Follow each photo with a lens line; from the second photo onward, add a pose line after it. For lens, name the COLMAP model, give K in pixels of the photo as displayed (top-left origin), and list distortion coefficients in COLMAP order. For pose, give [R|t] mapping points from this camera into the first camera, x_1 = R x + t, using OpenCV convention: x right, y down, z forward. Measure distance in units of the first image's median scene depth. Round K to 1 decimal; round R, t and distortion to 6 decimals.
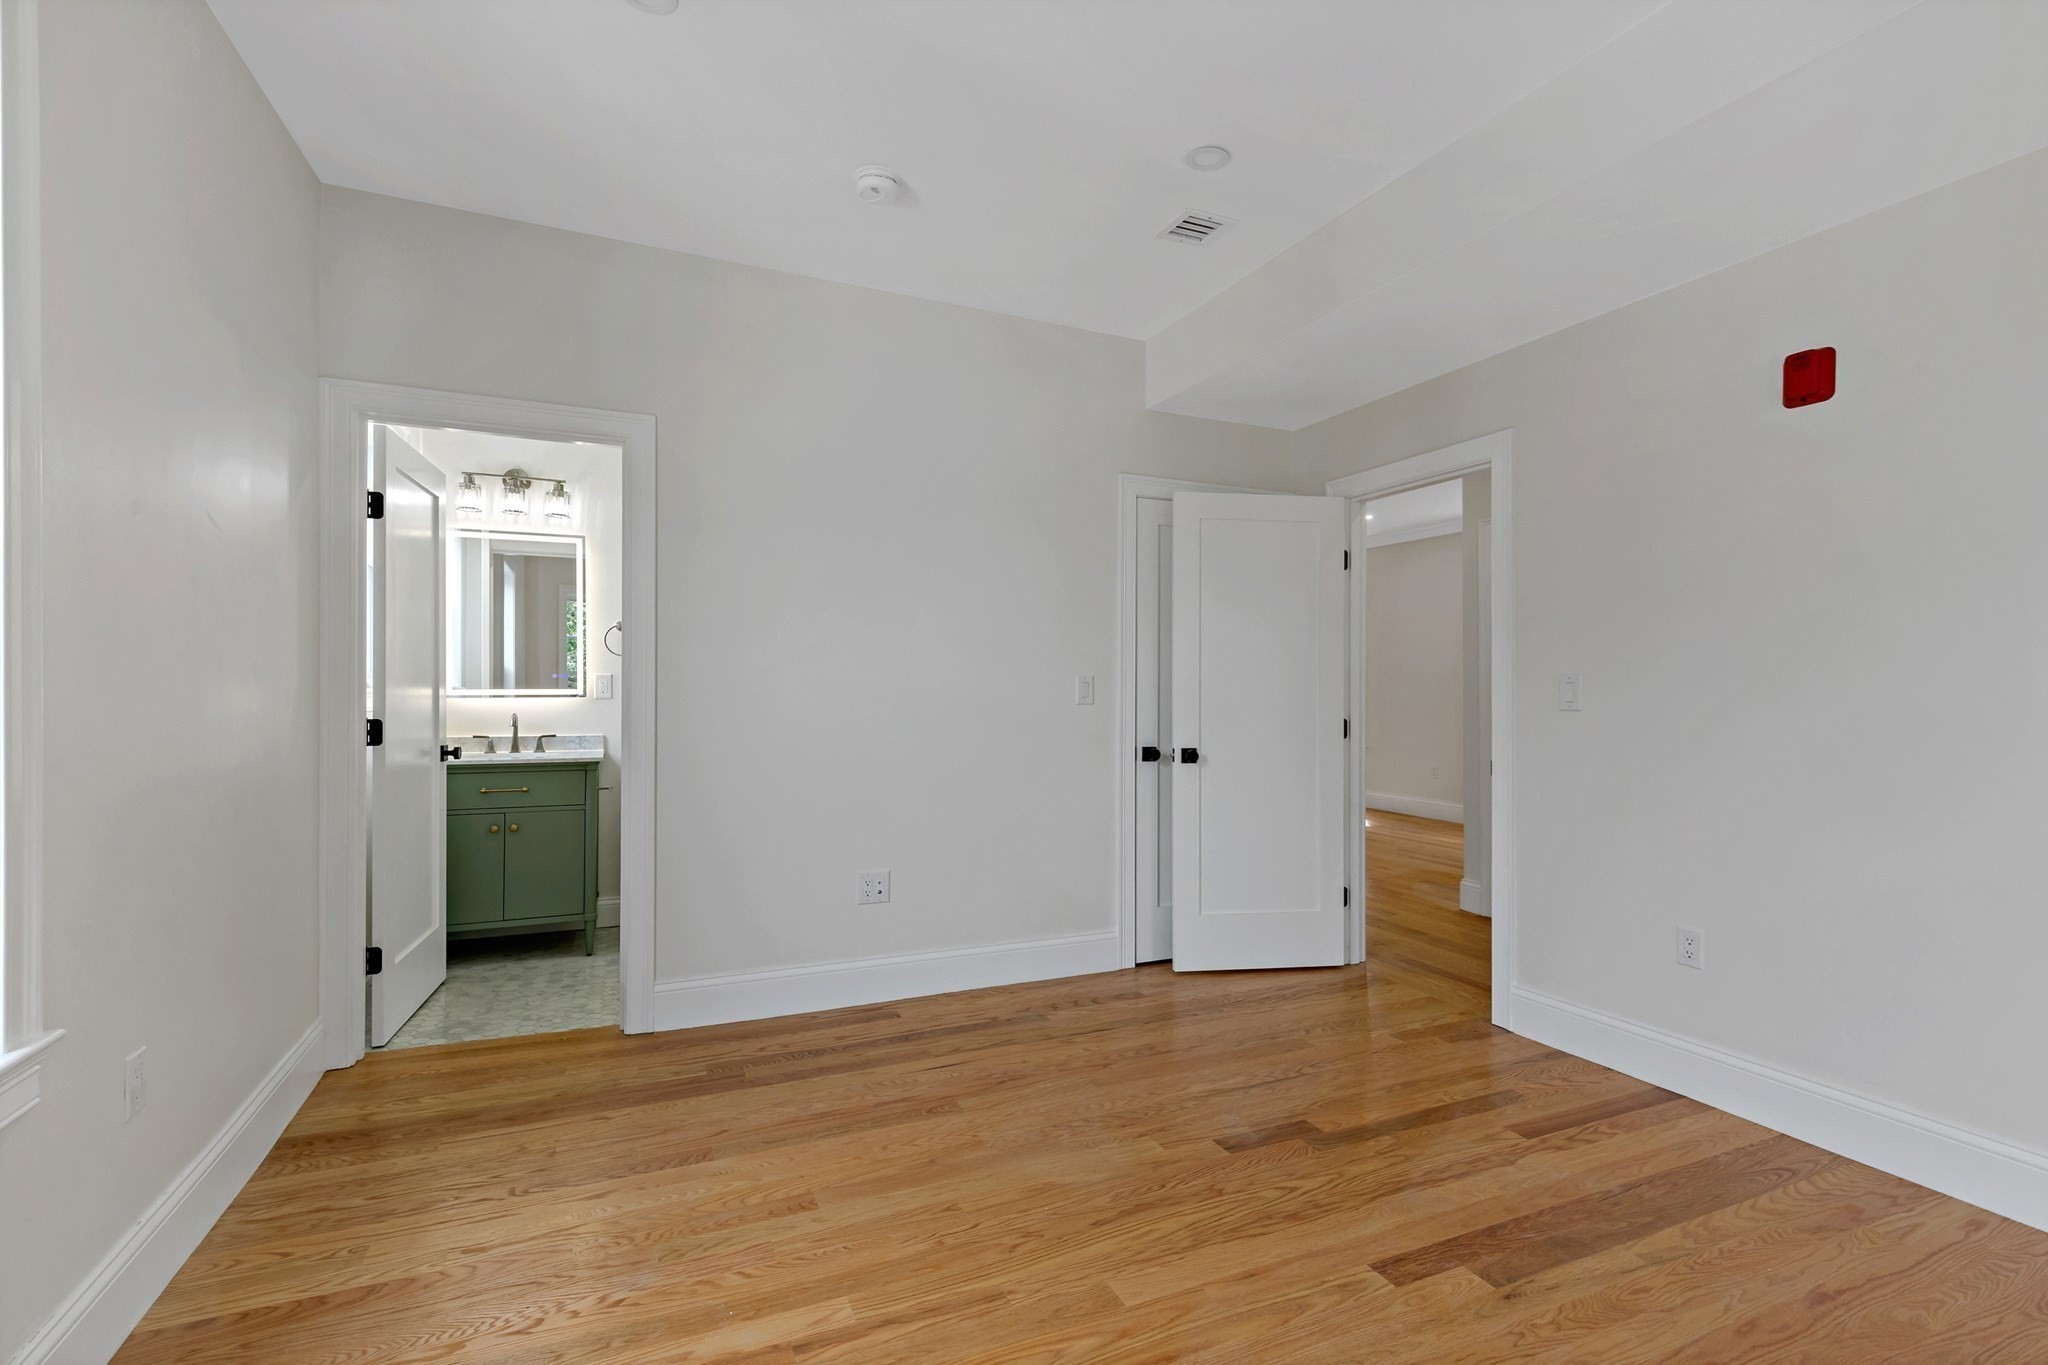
lens RADIAL K [[939.4, 0, 1024.0], [0, 939.4, 682.5], [0, 0, 1]] dist [0.002989, 0.000217]
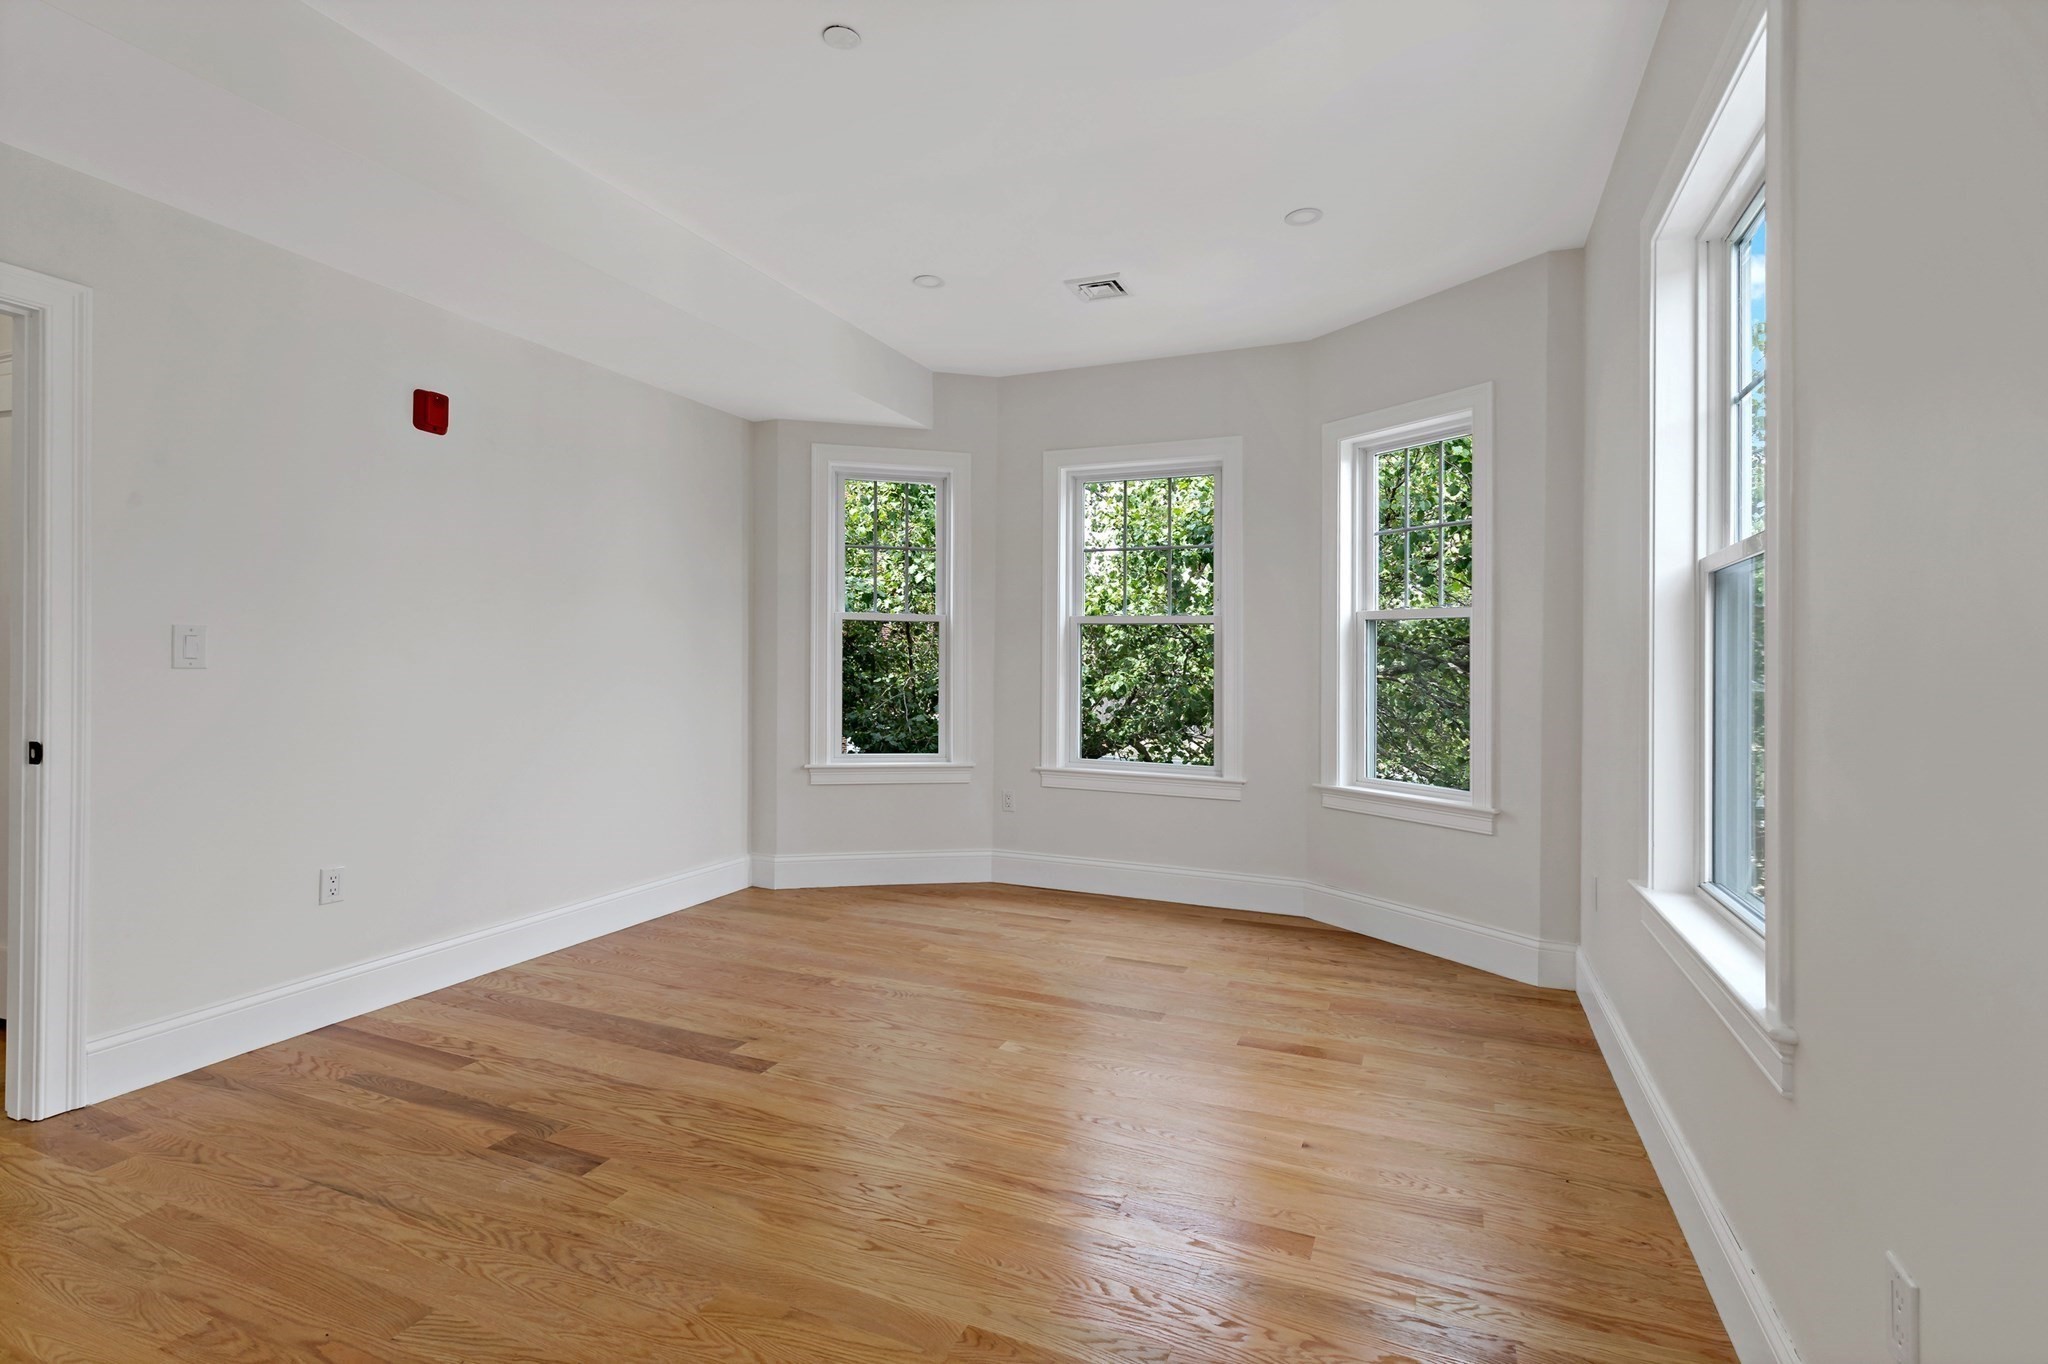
lens RADIAL K [[939.4, 0, 1024.0], [0, 939.4, 682.0], [0, 0, 1]] dist [0.002989, 0.000217]
pose [[-0.679835, -0.028554, 0.732809, -0.748188], [-0.023699, 0.999575, 0.016963, 0.010432], [-0.732982, -0.005835, -0.680223, 1.391677]]
